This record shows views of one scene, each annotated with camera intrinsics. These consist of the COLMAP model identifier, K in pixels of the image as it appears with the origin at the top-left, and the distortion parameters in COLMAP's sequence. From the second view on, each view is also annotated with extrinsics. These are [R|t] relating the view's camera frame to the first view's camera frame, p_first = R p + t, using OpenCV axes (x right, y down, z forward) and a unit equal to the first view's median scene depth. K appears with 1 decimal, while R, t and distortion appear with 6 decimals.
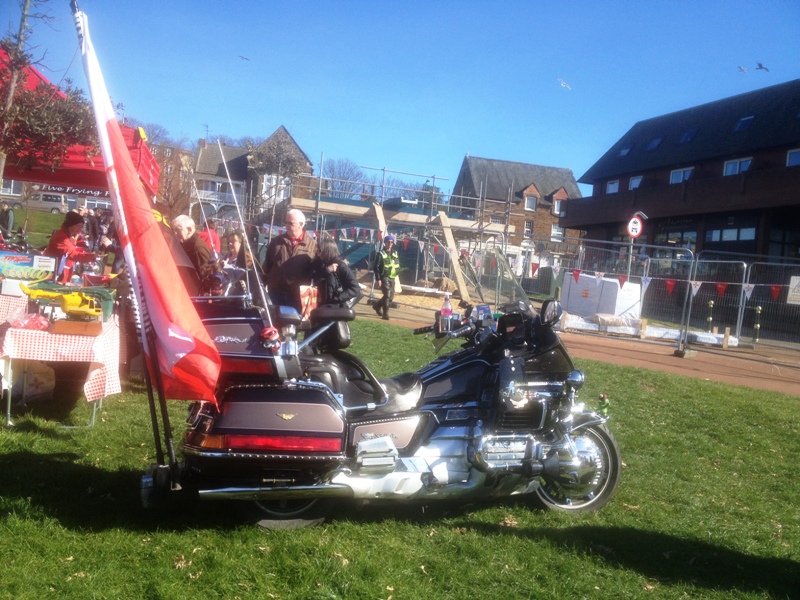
lens RADIAL K [[791.7, 0, 397.0], [0, 791.7, 301.6], [0, 0, 1]] dist [0.097814, 0.000000]
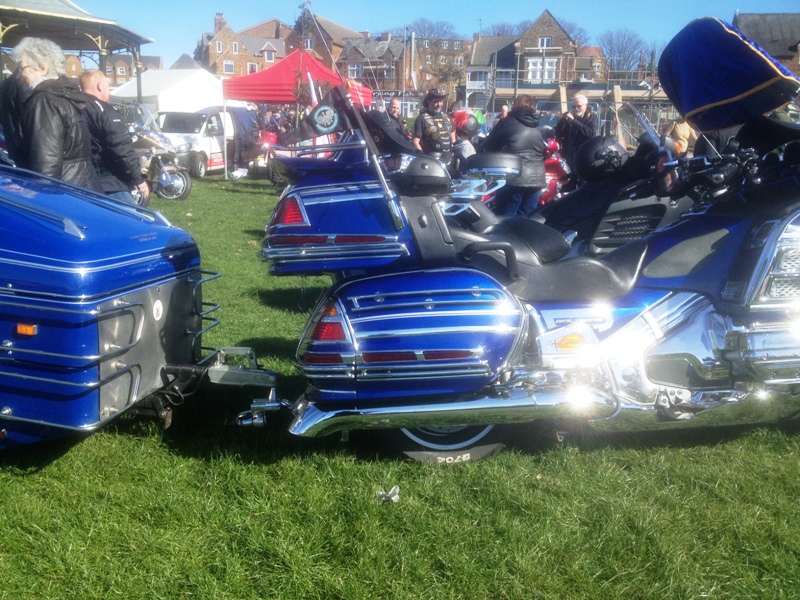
lens RADIAL K [[790.0, 0, 397.0], [0, 790.0, 300.4], [0, 0, 1]] dist [0.018387, 0.000000]
pose [[0.928112, -0.005888, -0.372253, 0.066502], [0.059743, 0.989273, 0.133306, 0.012221], [0.367475, -0.145963, 0.918508, -0.115269]]
